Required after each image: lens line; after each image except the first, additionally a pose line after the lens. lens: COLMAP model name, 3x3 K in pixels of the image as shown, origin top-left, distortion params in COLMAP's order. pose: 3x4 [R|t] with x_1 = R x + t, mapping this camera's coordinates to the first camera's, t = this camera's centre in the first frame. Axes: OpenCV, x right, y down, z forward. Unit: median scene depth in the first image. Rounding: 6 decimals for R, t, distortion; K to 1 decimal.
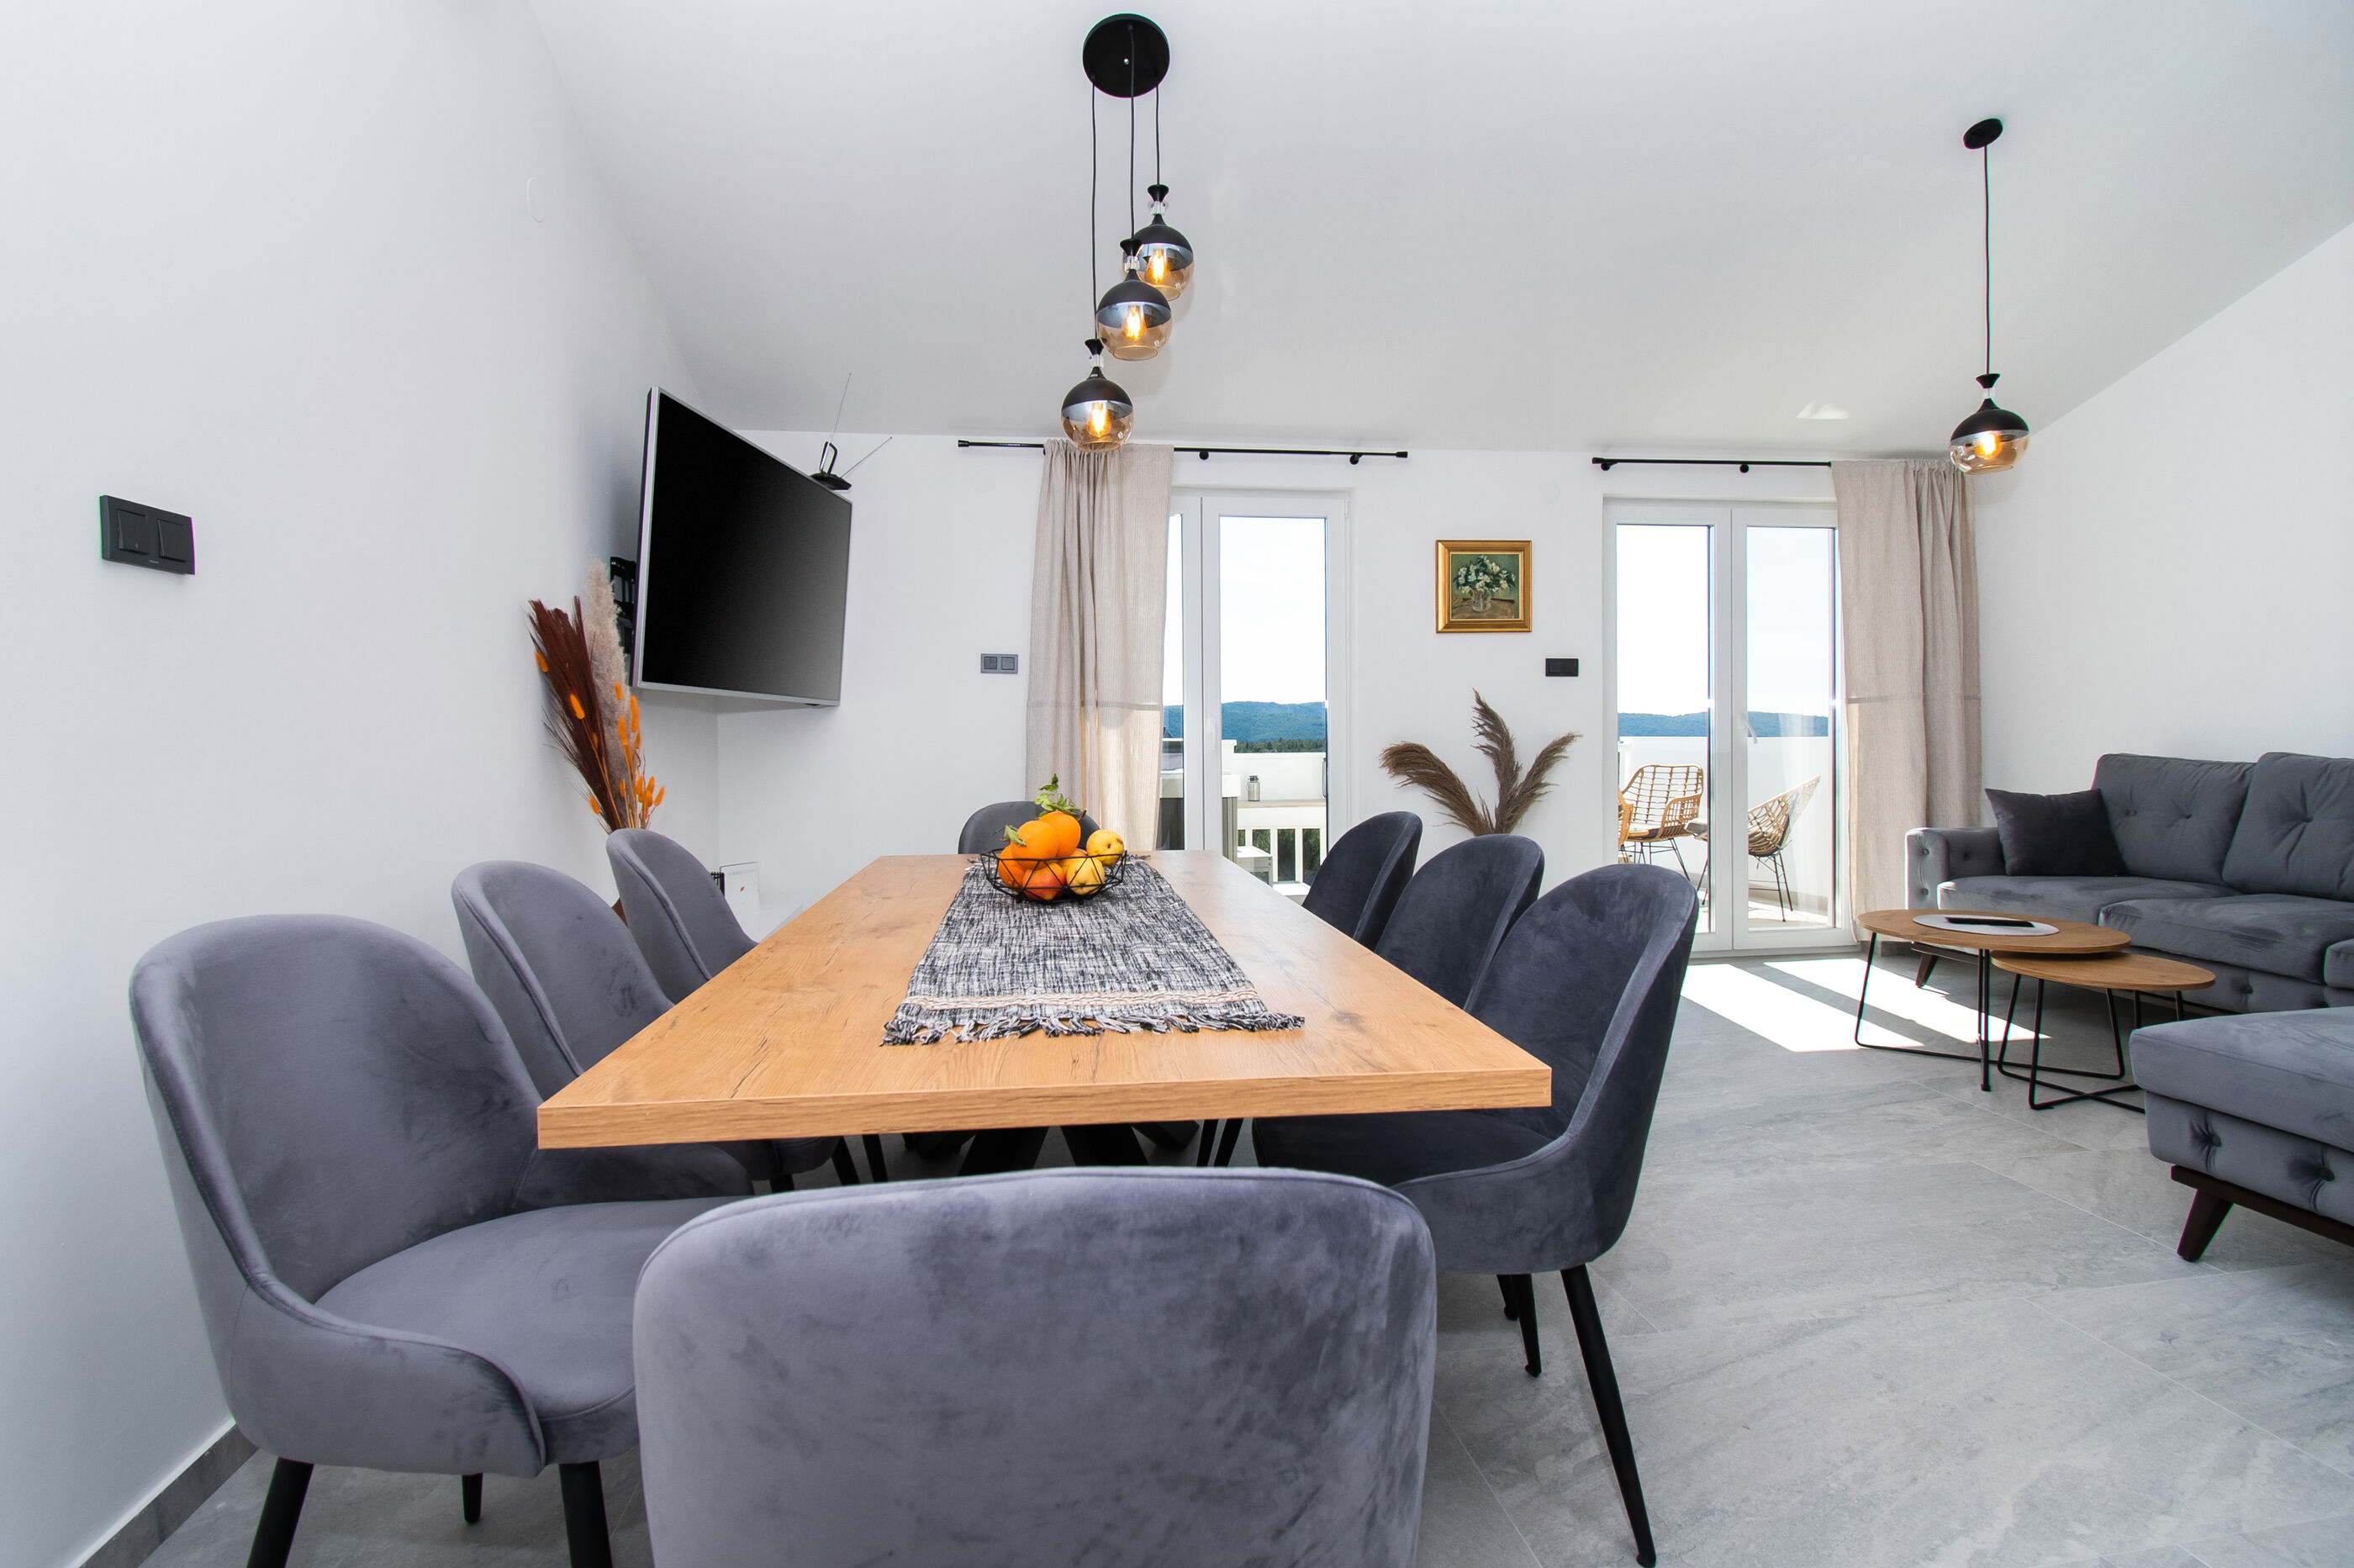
lens RADIAL K [[1075.8, 0, 1198.0], [0, 1075.8, 755.2], [0, 0, 1]] dist [0.003673, -0.013194]
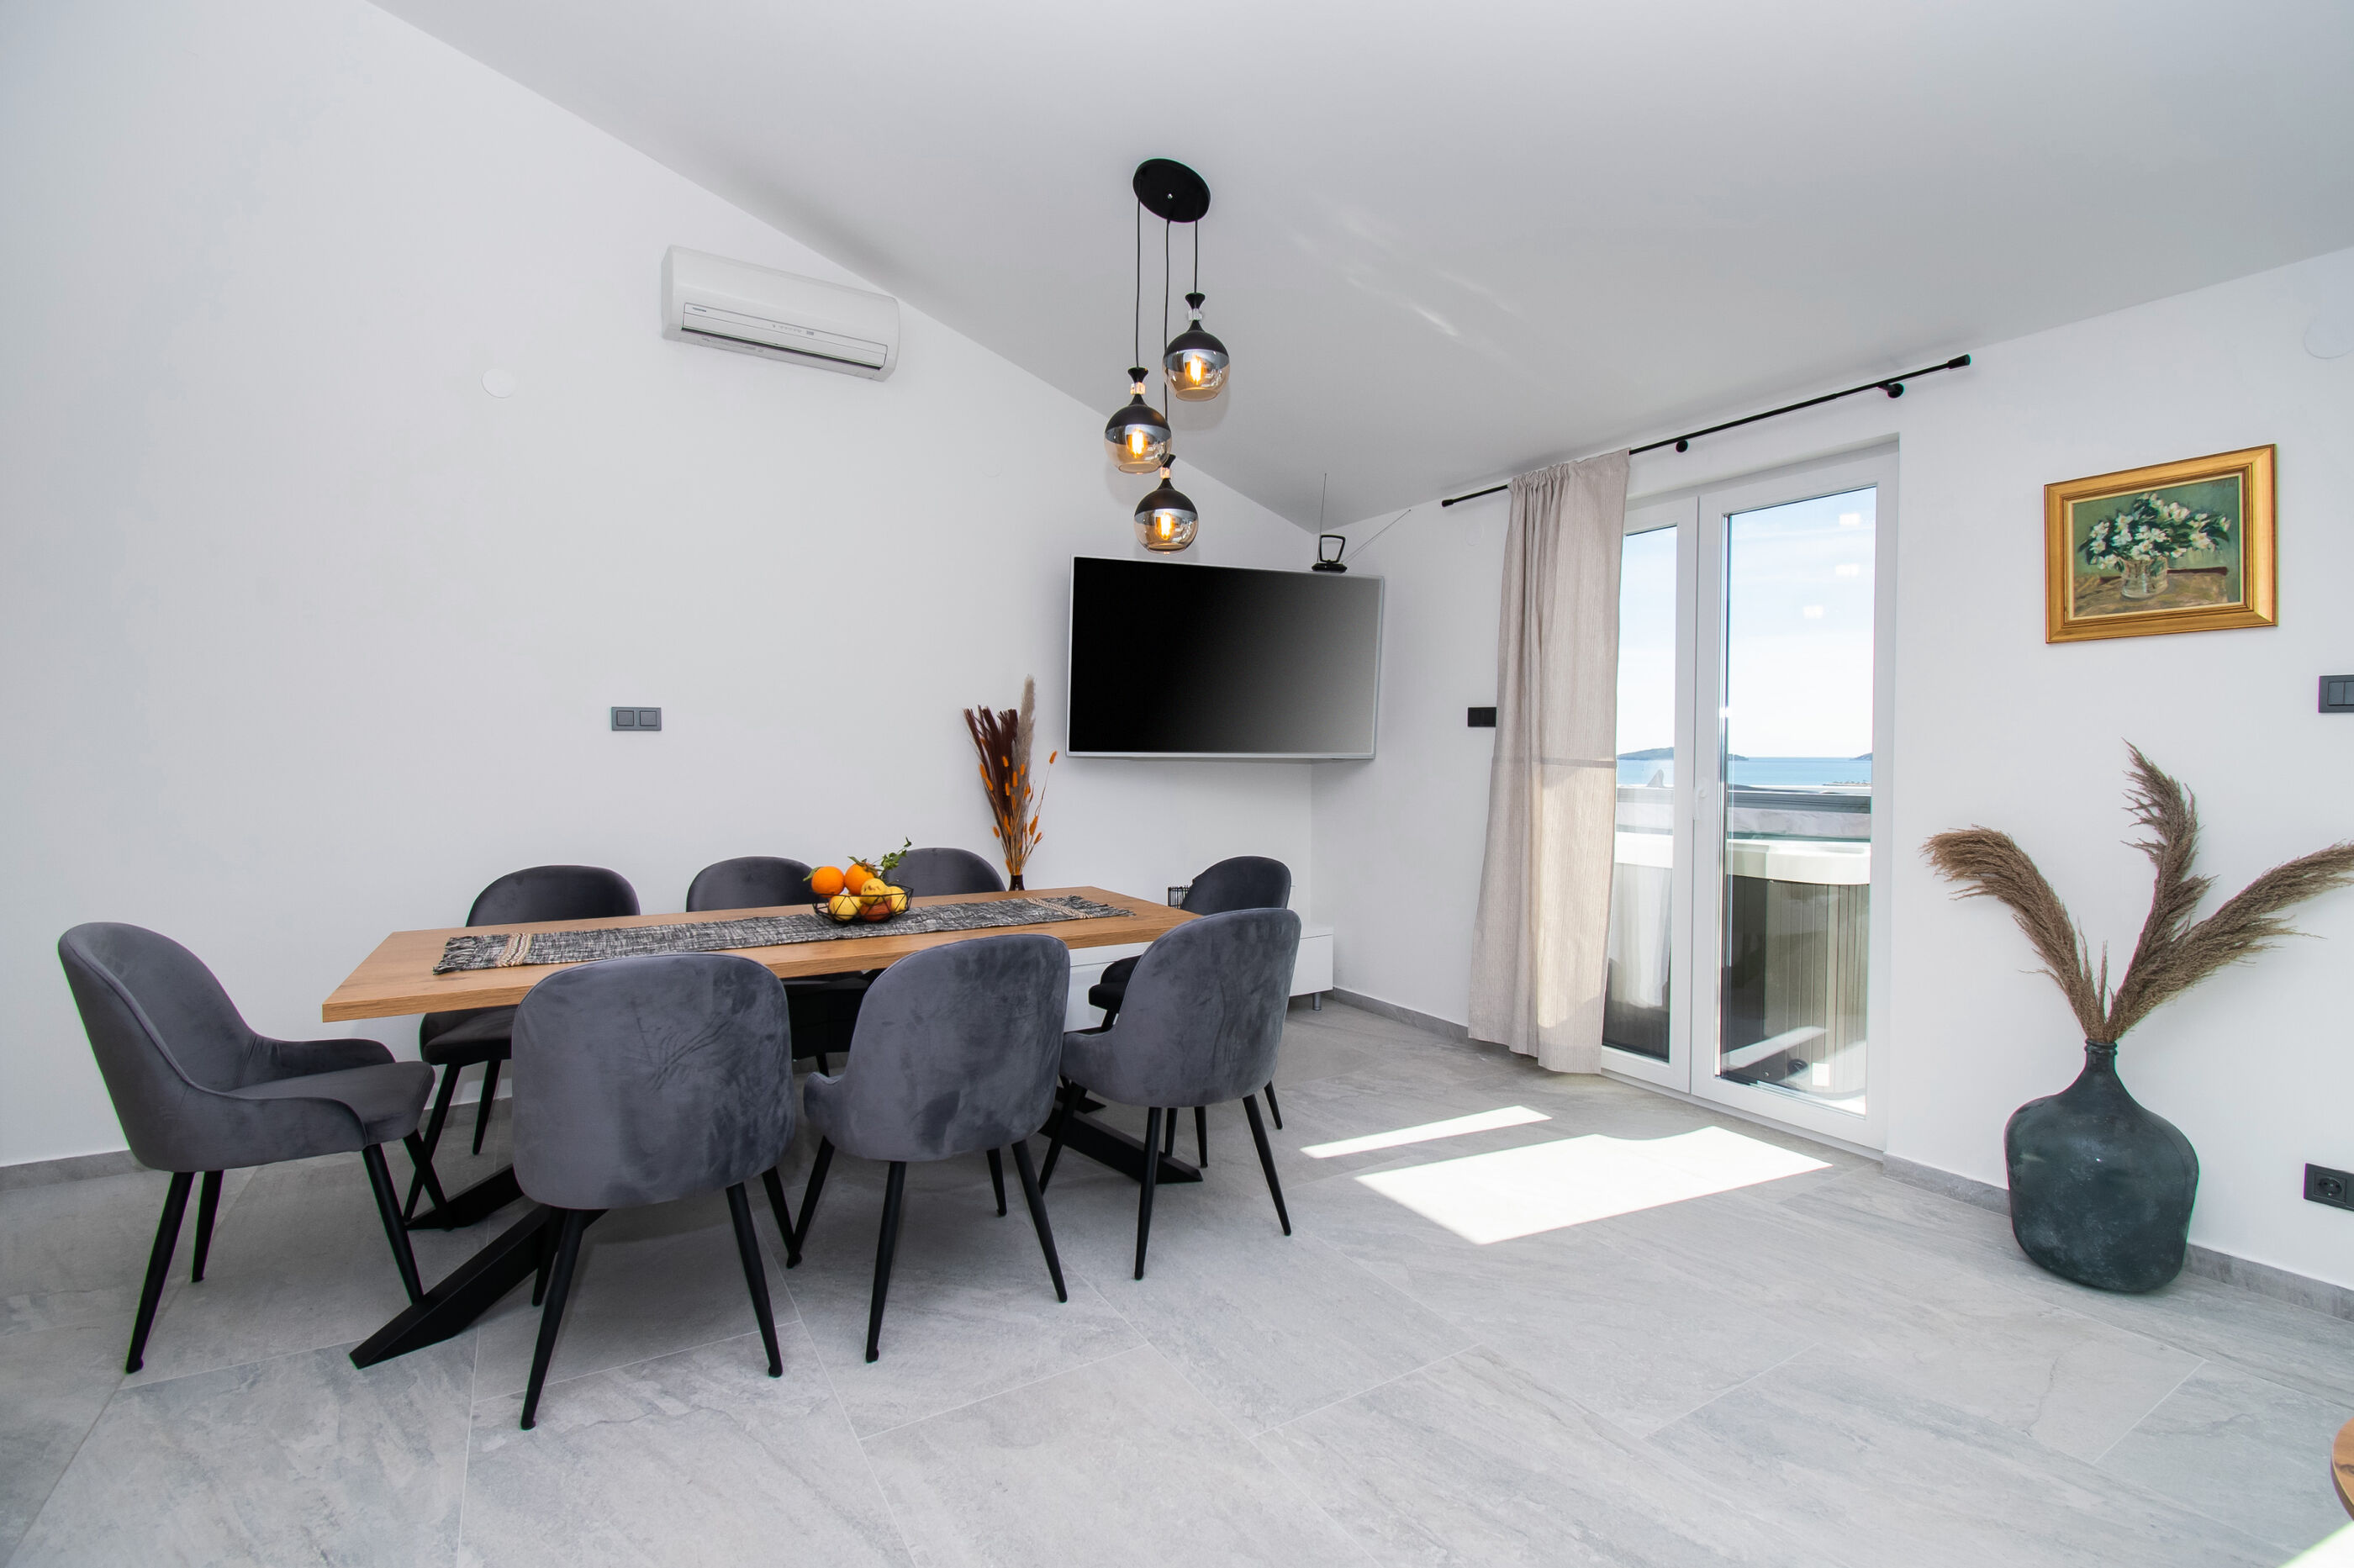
lens RADIAL K [[1075.8, 0, 1168.6], [0, 1075.8, 771.4], [0, 0, 1]] dist [0.003673, -0.013194]
pose [[0.397426, 0.024824, -0.917298, 0.569983], [-0.024639, 0.999562, 0.016375, -0.042686], [0.917303, 0.016094, 0.397864, 0.337583]]
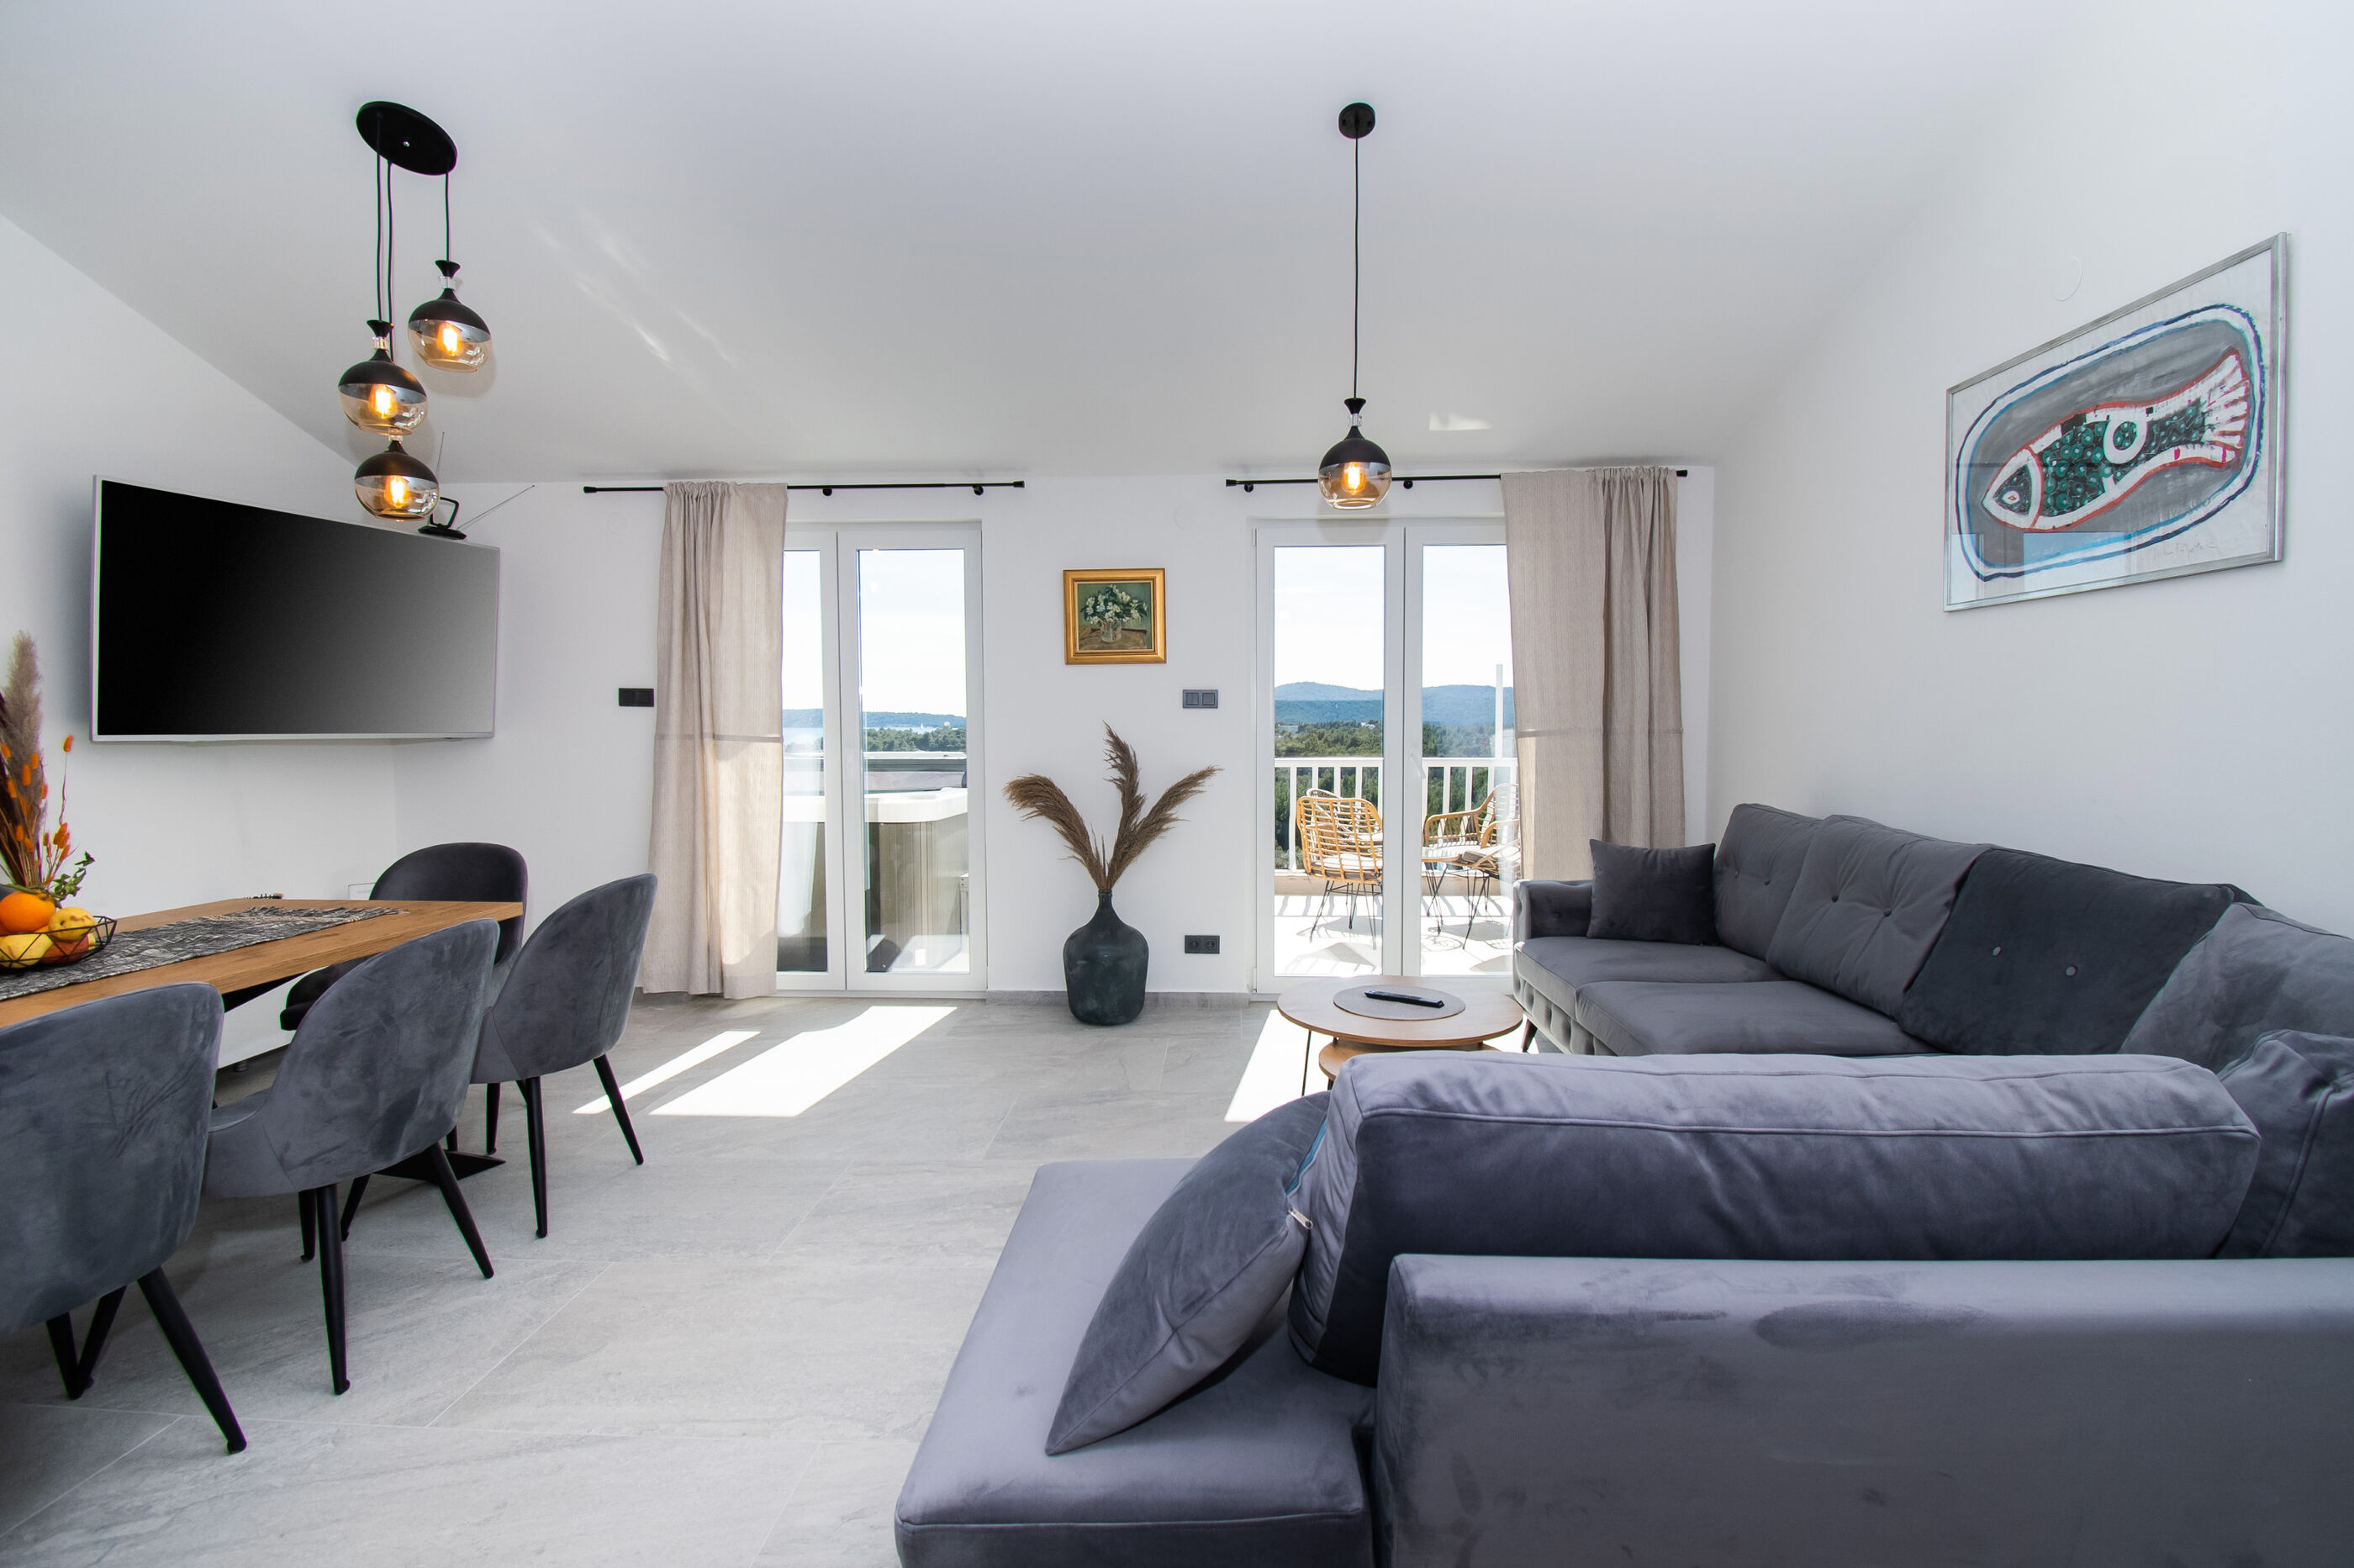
lens RADIAL K [[1075.8, 0, 1204.2], [0, 1075.8, 772.9], [0, 0, 1]] dist [0.003673, -0.013194]
pose [[0.986150, 0.012623, -0.165376, 0.513983], [-0.007955, 0.999552, 0.028864, -0.044187], [0.165666, -0.027149, 0.985808, 0.049623]]
